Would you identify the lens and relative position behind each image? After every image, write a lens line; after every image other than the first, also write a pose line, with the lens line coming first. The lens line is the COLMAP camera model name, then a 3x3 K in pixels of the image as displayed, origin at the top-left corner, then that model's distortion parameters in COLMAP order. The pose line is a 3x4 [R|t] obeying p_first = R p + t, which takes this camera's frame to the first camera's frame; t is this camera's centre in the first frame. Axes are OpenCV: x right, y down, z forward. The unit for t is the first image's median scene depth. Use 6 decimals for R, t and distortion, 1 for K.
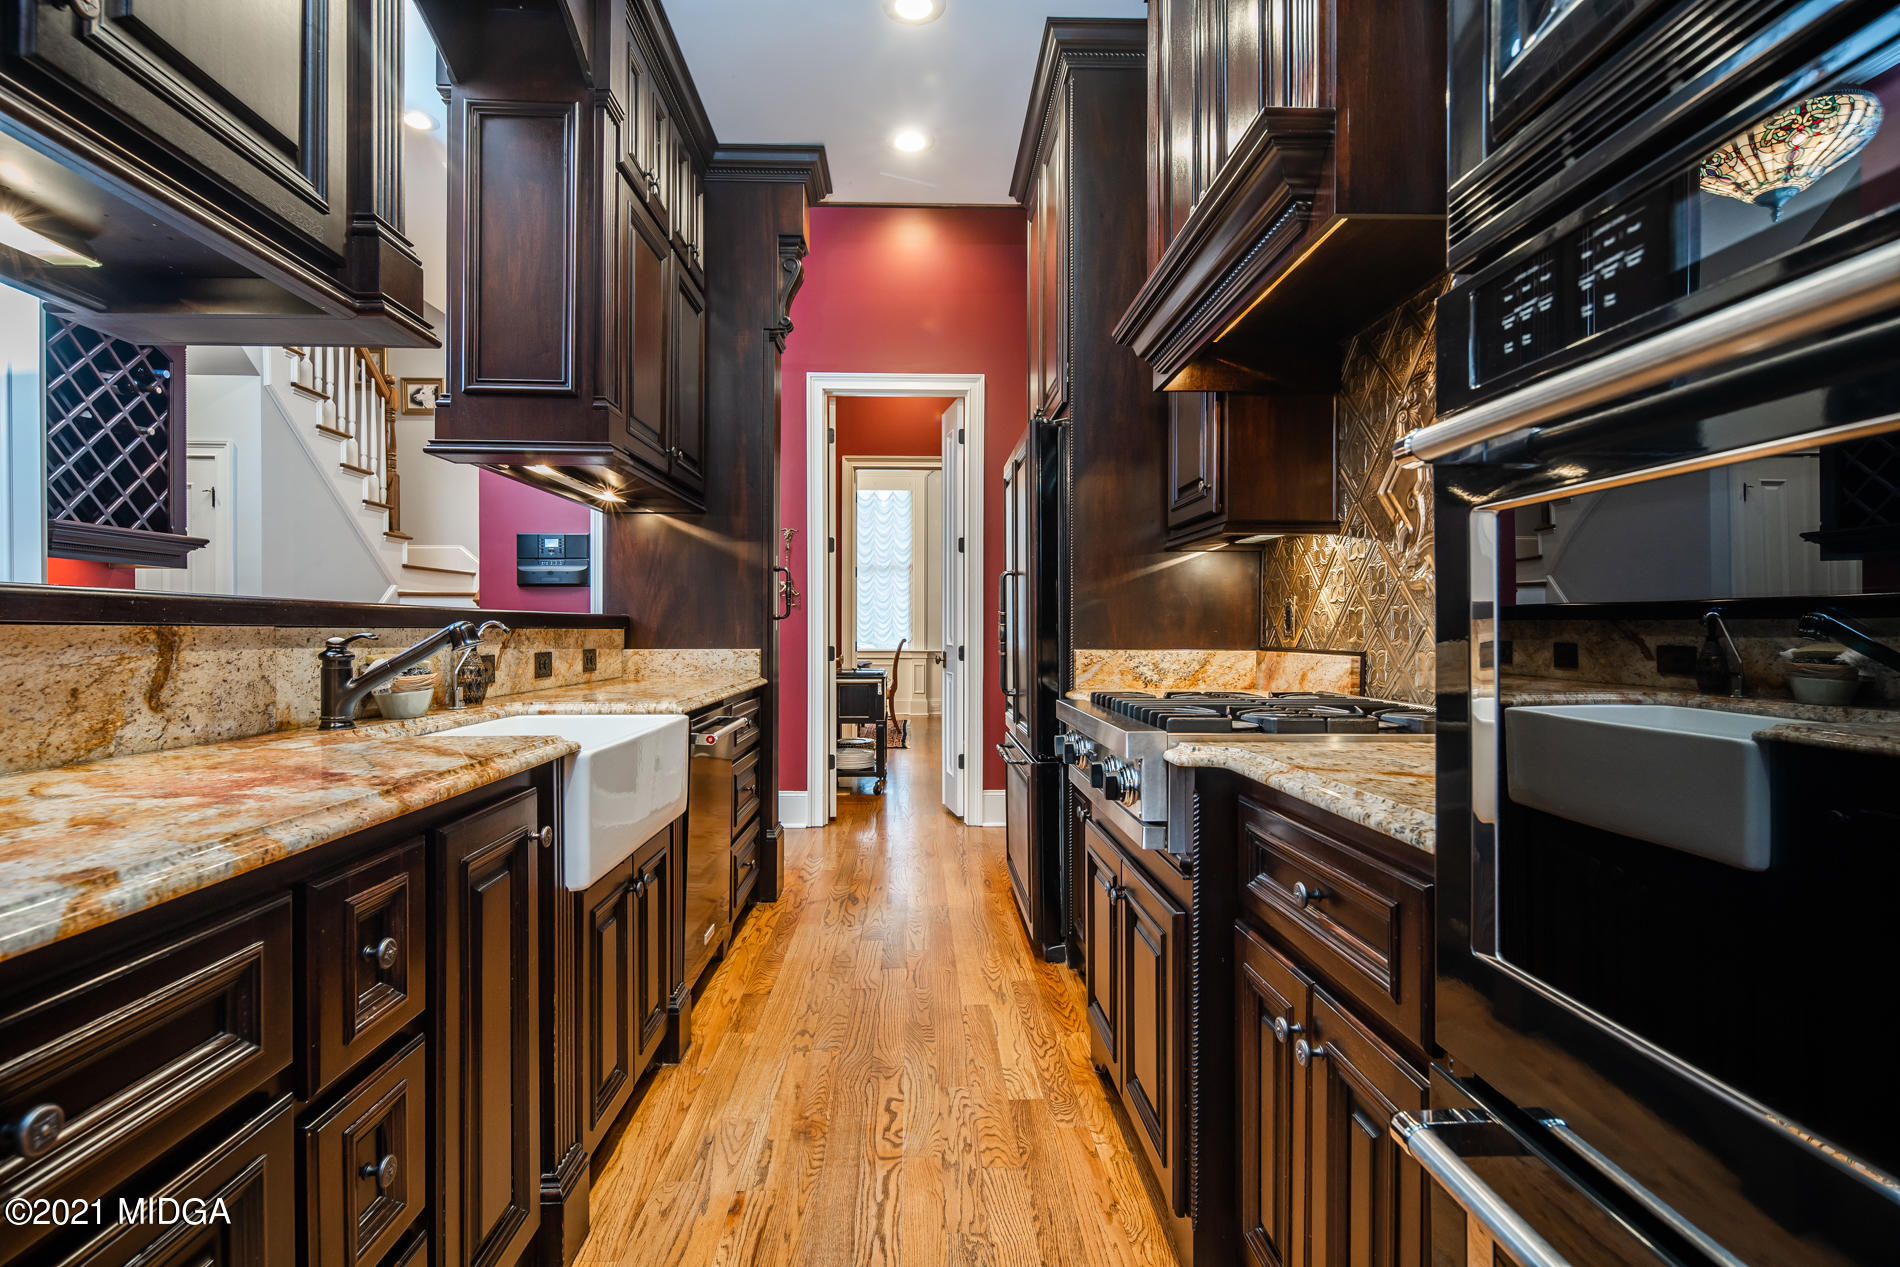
lens RADIAL K [[929.7, 0, 950.0], [0, 929.7, 632.3], [0, 0, 1]] dist [-0.003754, -0.000159]
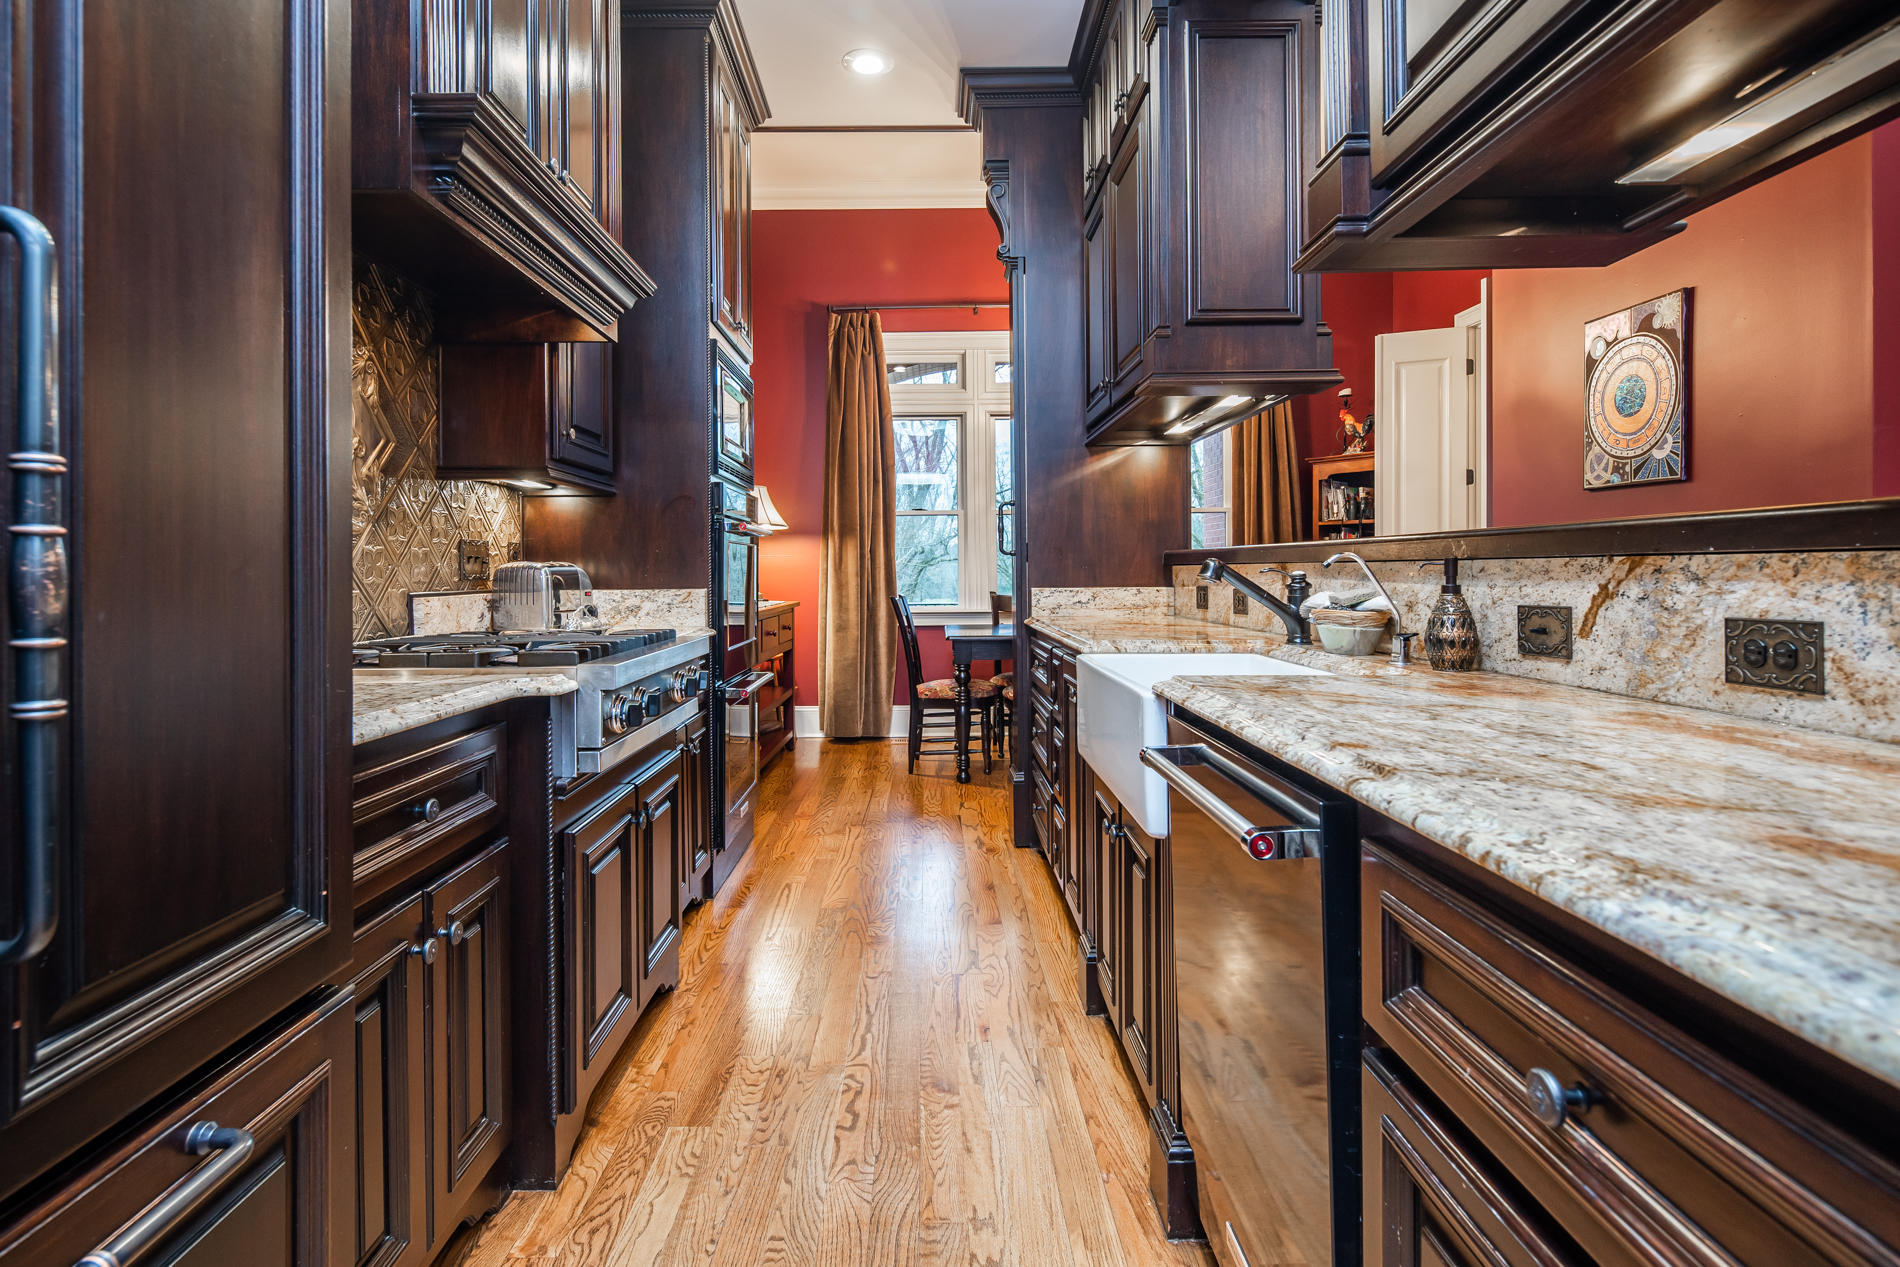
lens RADIAL K [[929.7, 0, 922.4], [0, 929.7, 566.7], [0, 0, 1]] dist [-0.003754, -0.000159]
pose [[-0.999095, 0.005351, 0.042206, -0.174346], [0.005387, 0.999985, 0.000747, -0.002103], [-0.042202, 0.000973, -0.999109, 1.925277]]
